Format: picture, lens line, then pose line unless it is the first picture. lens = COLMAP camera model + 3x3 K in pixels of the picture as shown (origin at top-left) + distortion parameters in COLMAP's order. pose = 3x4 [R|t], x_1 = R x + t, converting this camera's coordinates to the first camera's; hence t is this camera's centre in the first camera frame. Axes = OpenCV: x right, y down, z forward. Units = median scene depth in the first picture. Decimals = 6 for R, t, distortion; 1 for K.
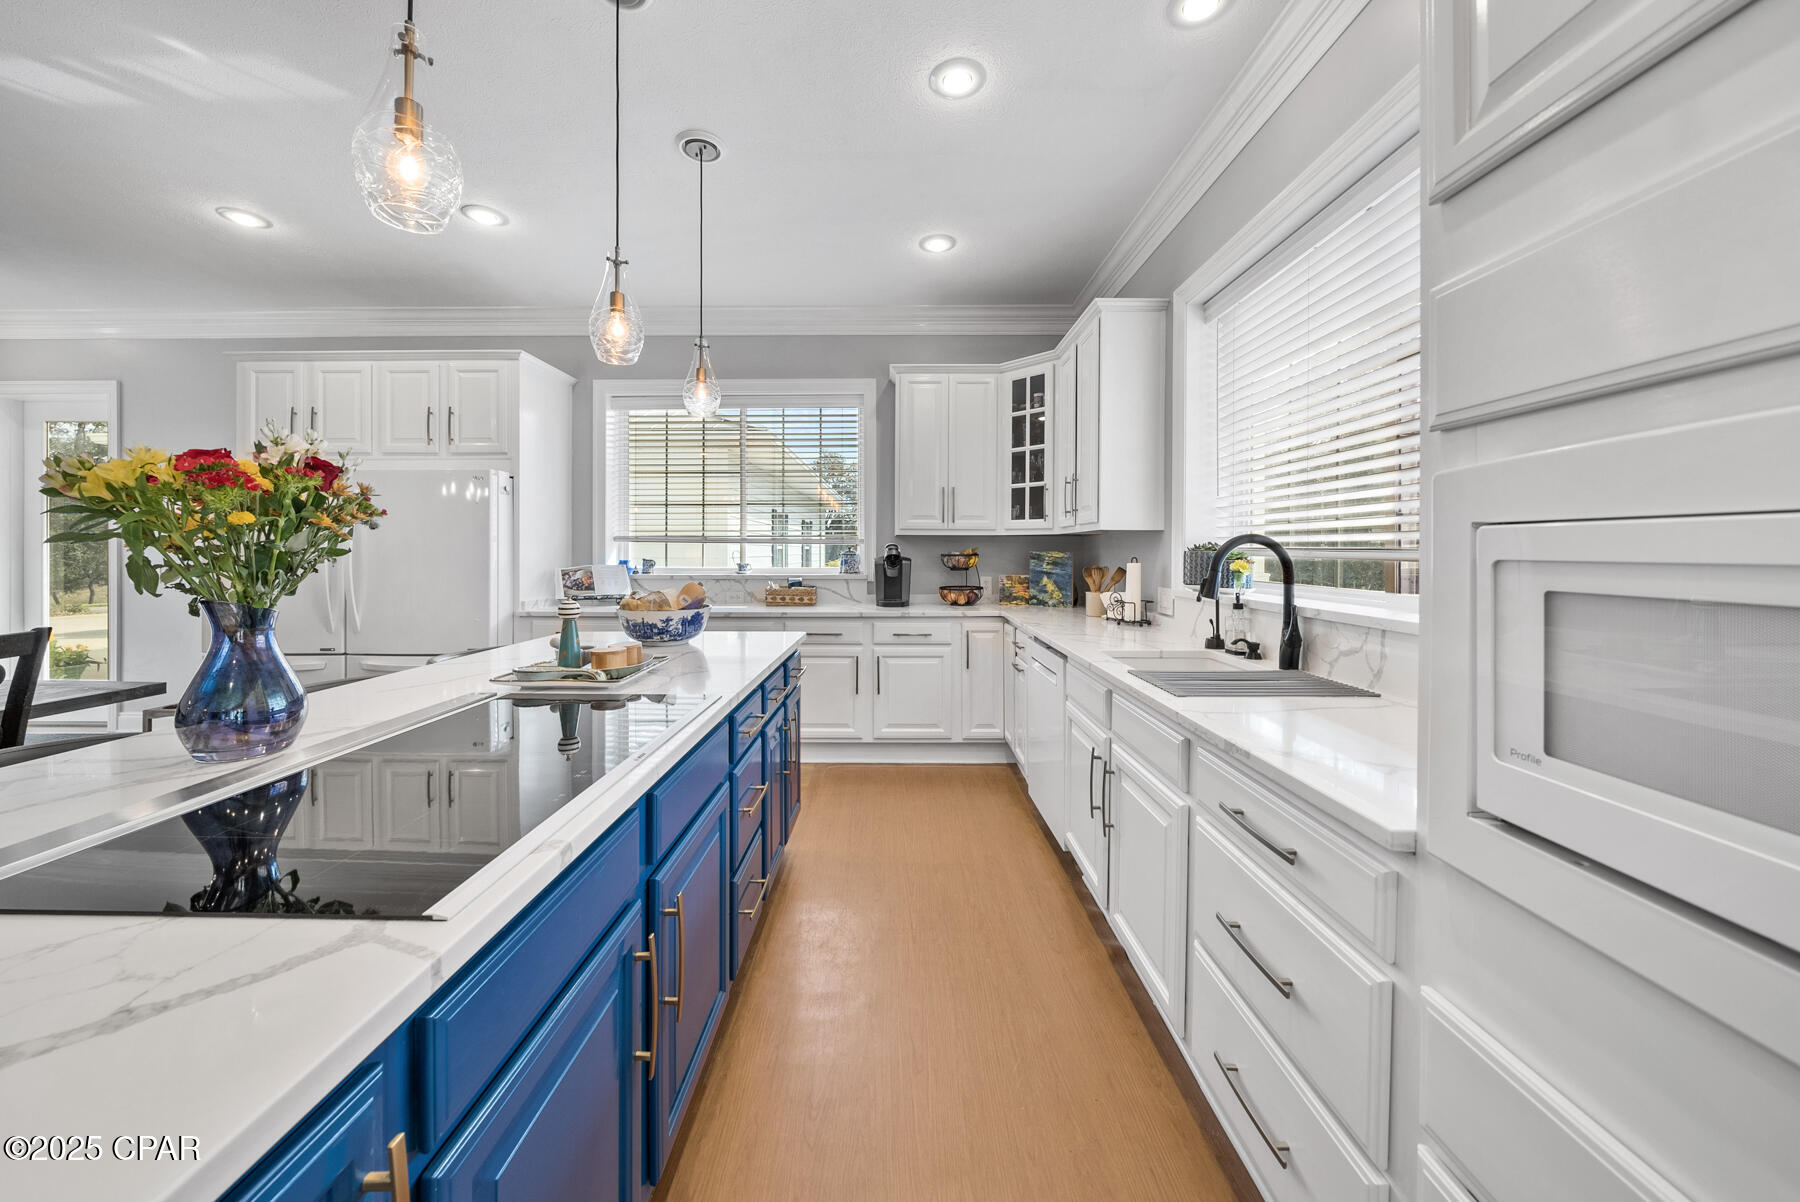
lens RADIAL K [[637.4, 0, 887.5], [0, 637.4, 551.7], [0, 0, 1]] dist [0.010102, -0.000034]
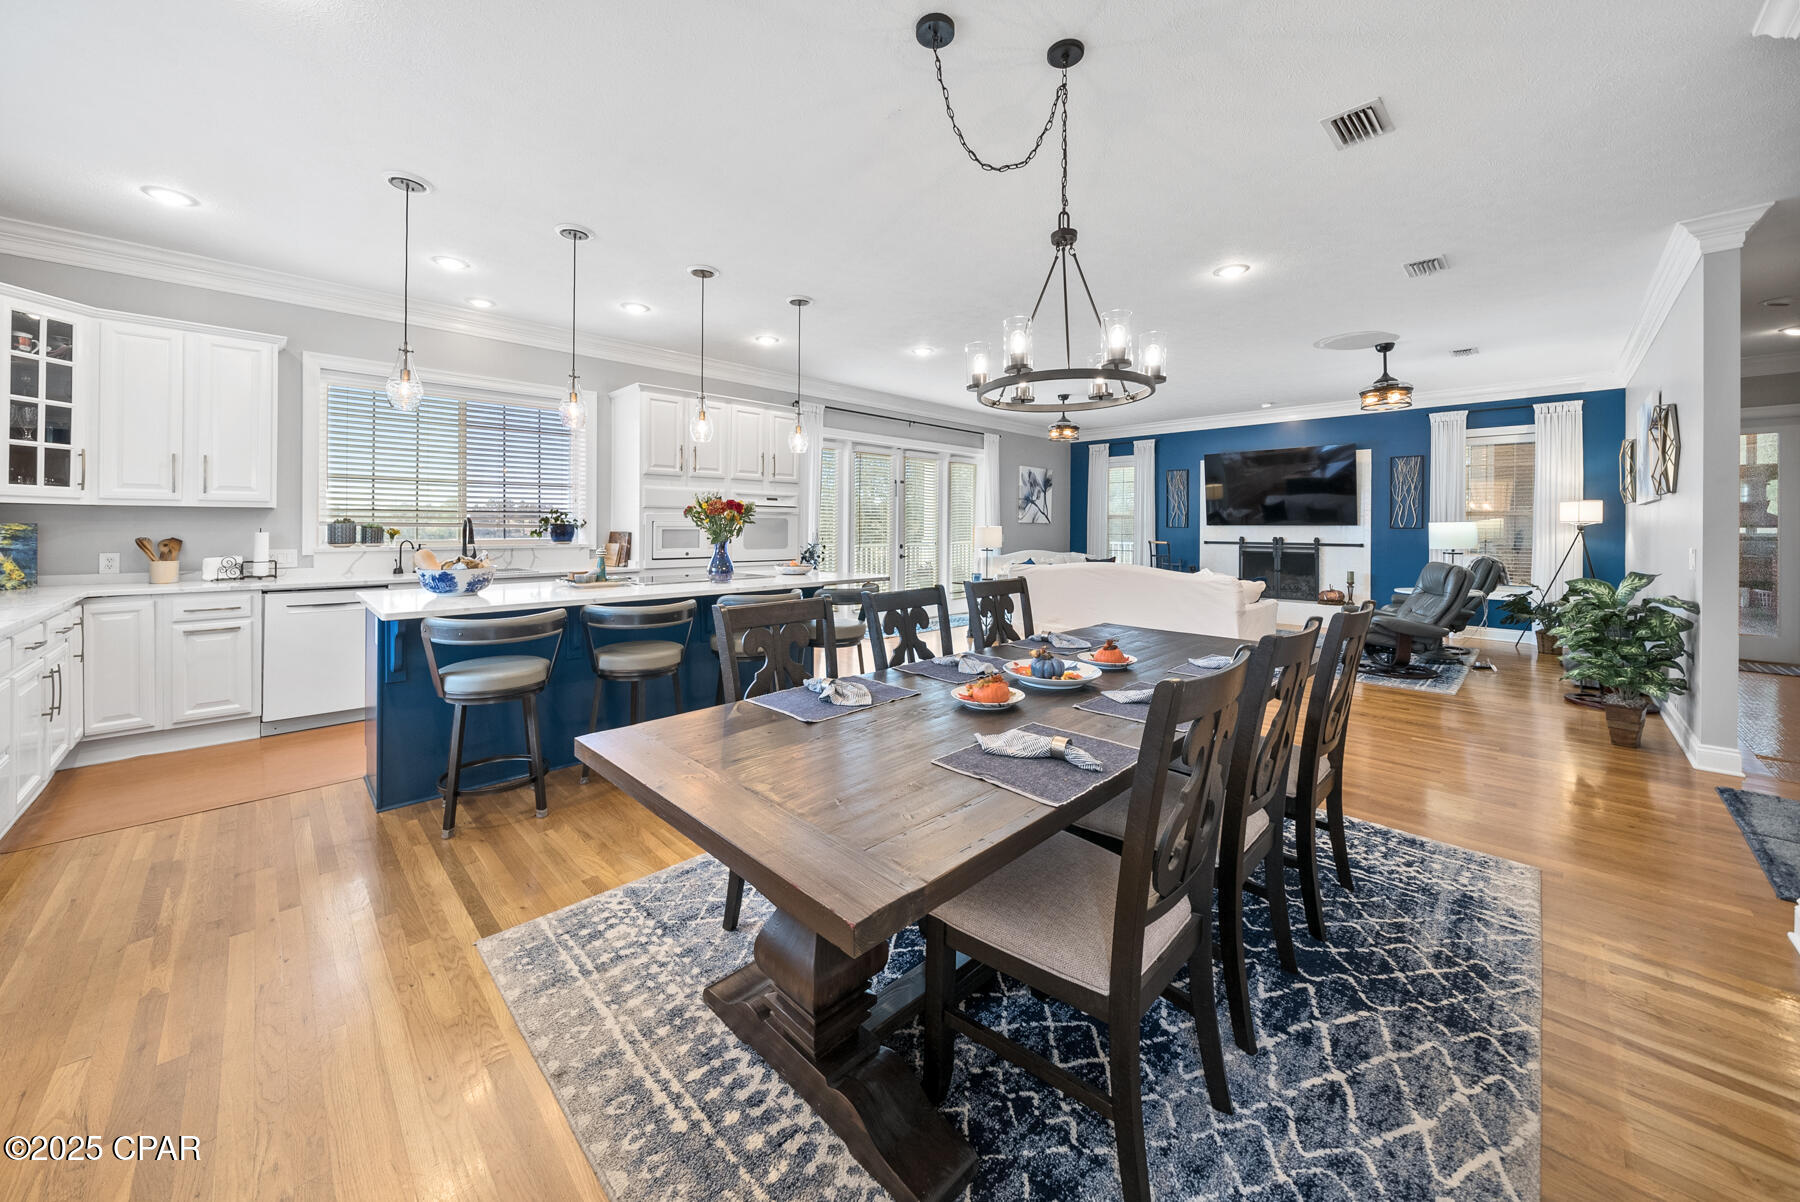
lens RADIAL K [[647.4, 0, 894.0], [0, 647.4, 522.3], [0, 0, 1]] dist [-0.006463, 0.000134]
pose [[-0.713736, -0.000338, 0.700415, -1.162322], [-0.003756, 0.999987, -0.003345, -0.003151], [-0.700405, -0.005018, -0.713728, 0.802955]]
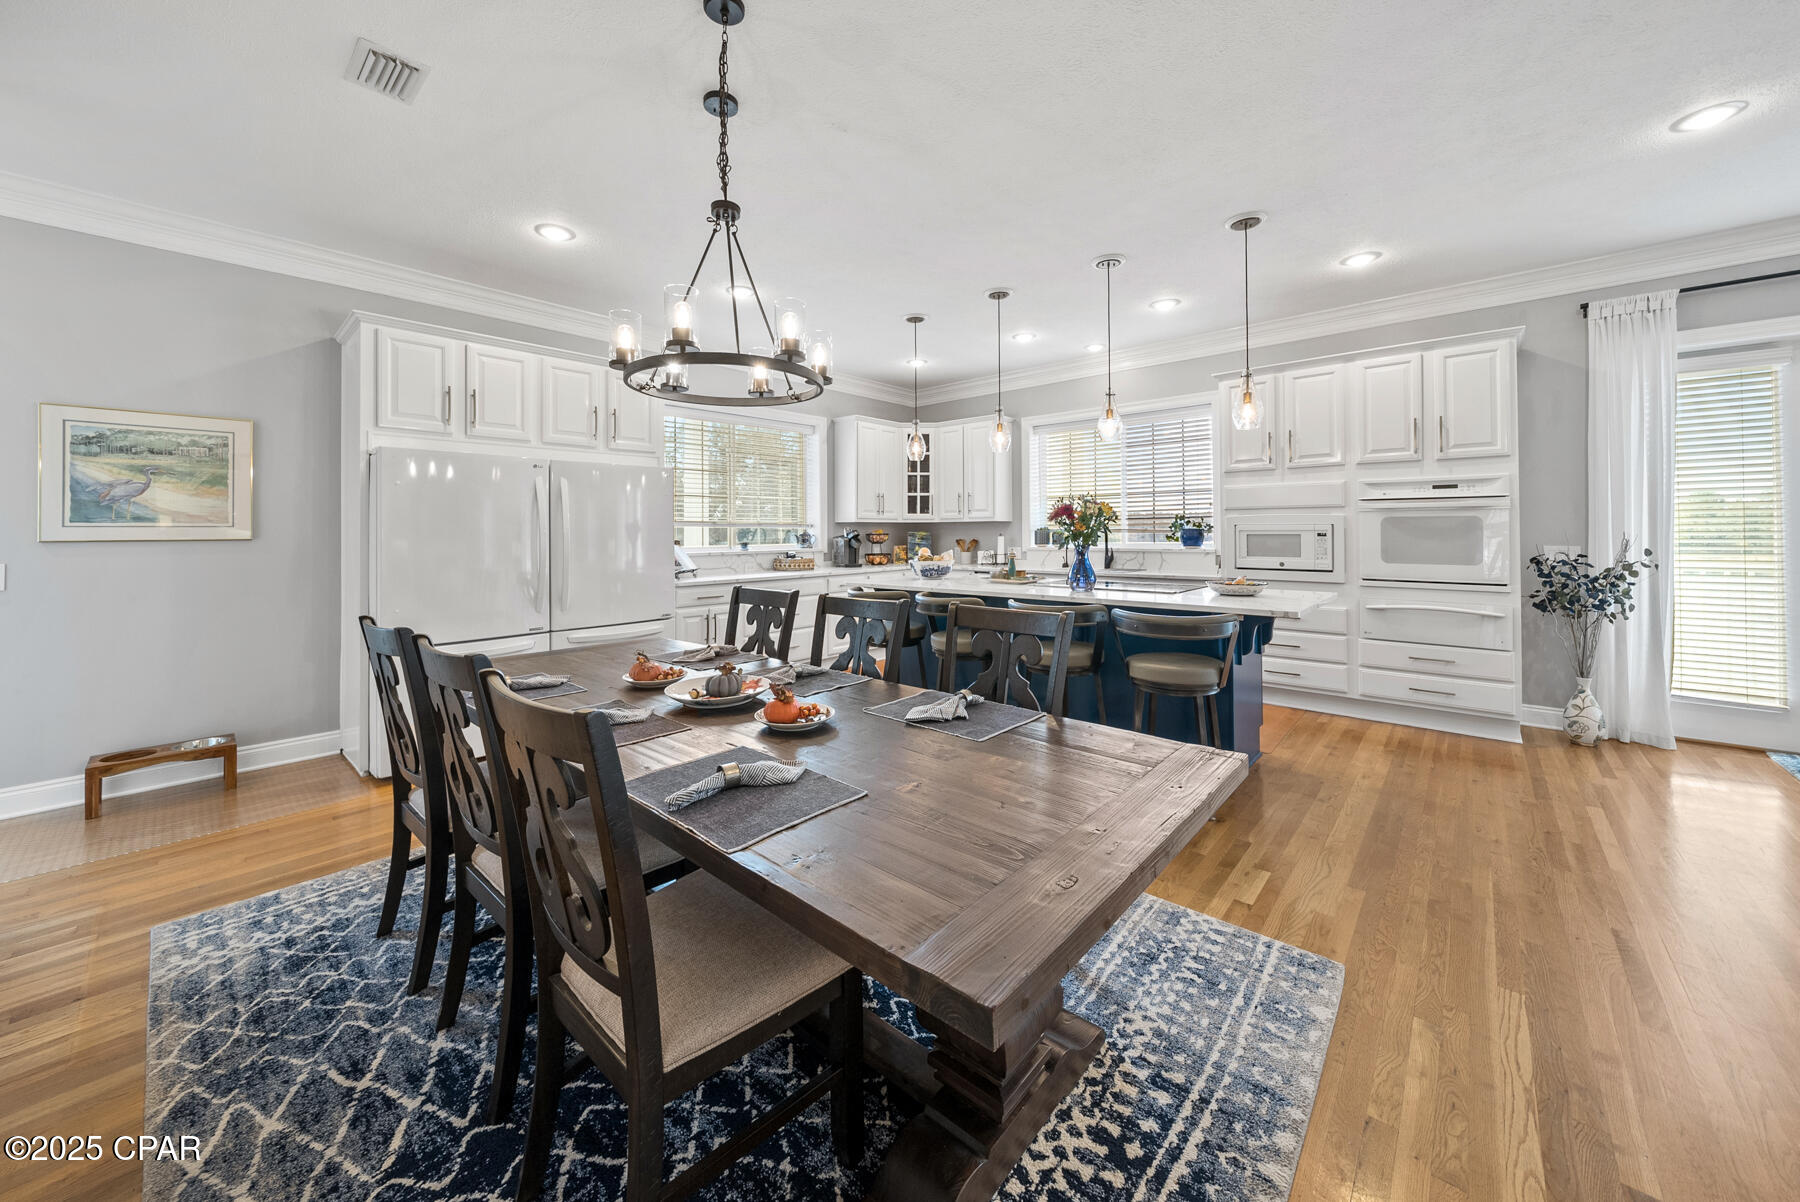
lens RADIAL K [[647.1, 0, 900.1], [0, 647.1, 526.4], [0, 0, 1]] dist [-0.003077, -0.000096]
pose [[0.652237, 0.000118, 0.758015, -1.165446], [0.008904, 0.999930, -0.007818, -0.001582], [-0.757963, 0.011848, 0.652190, -0.134246]]
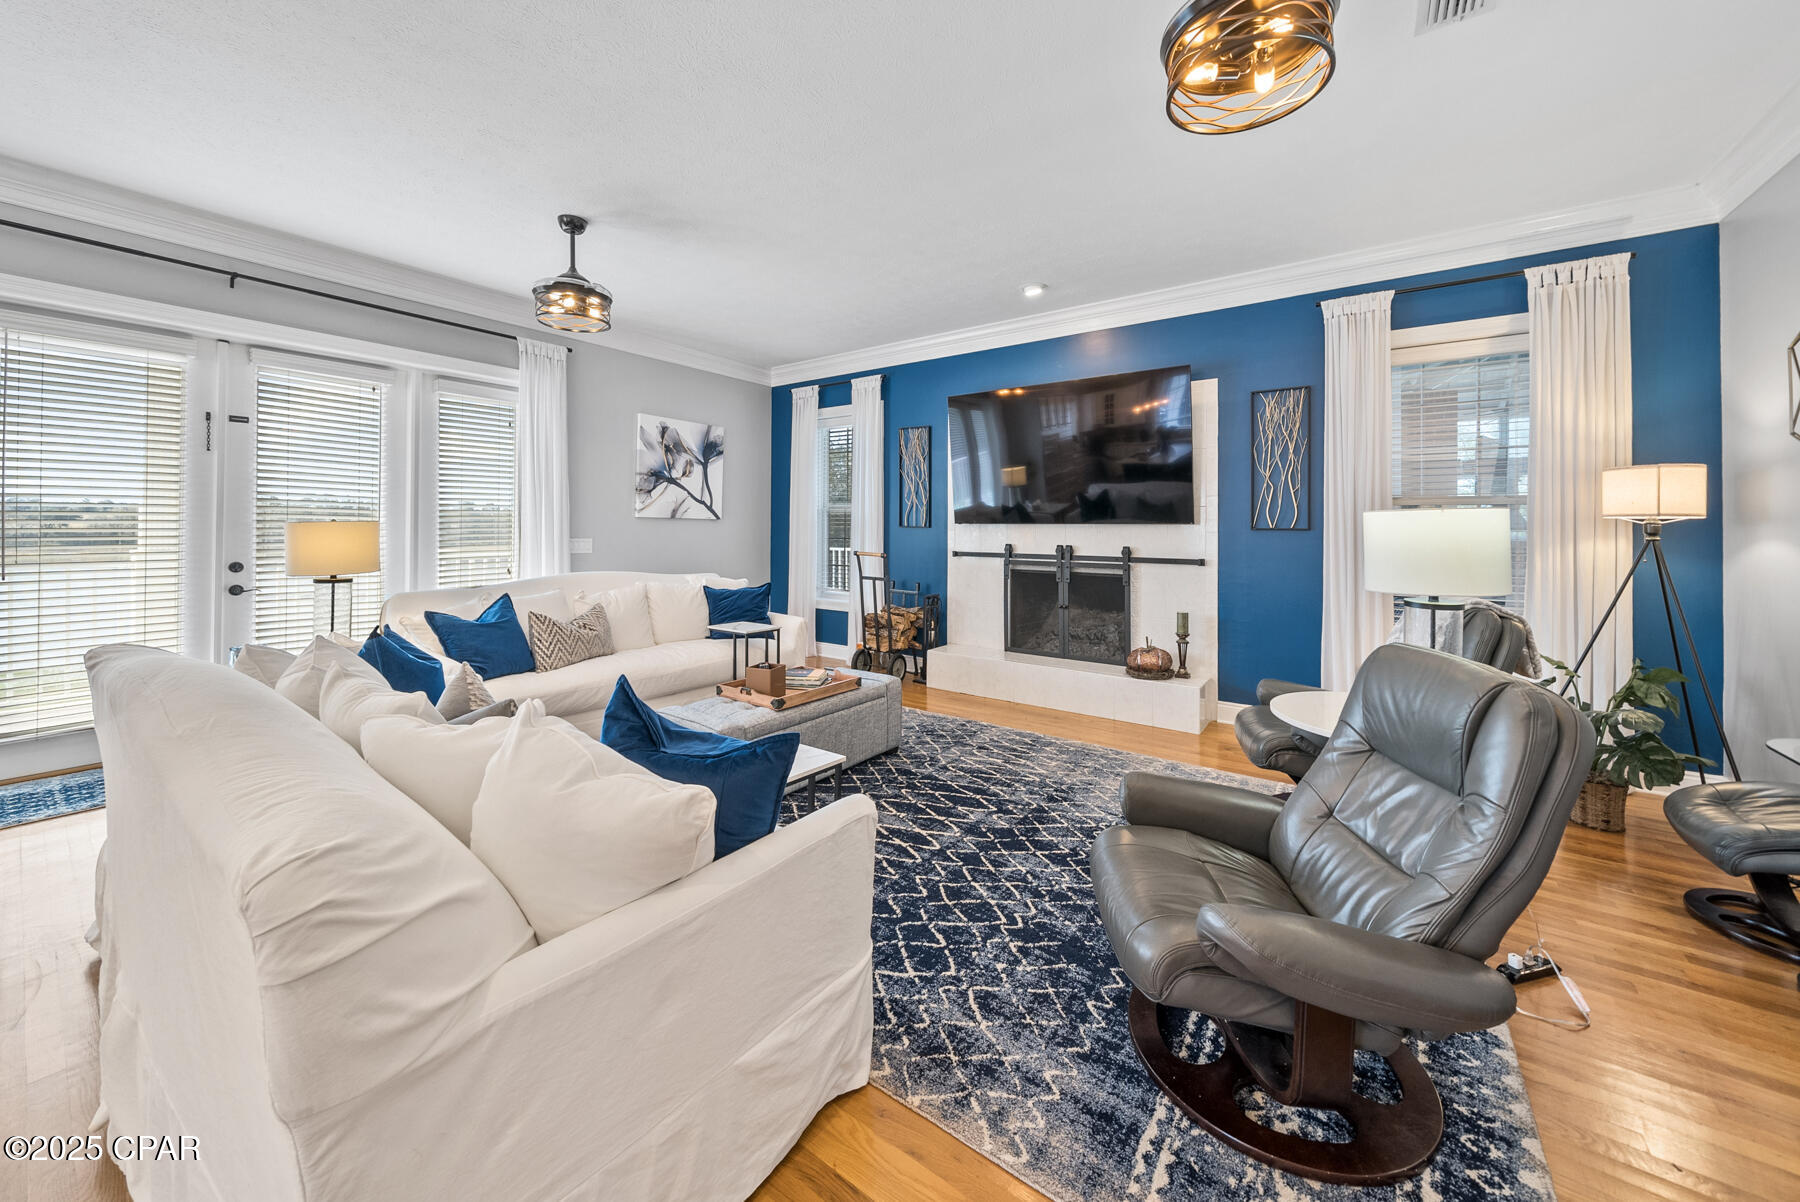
lens RADIAL K [[653.5, 0, 897.8], [0, 653.5, 524.5], [0, 0, 1]] dist [-0.002305, -0.000007]
pose [[-0.819610, -0.005132, 0.572899, -0.989644], [-0.008180, 0.999963, -0.002746, 0.002318], [-0.572864, -0.006937, -0.819621, -0.557482]]
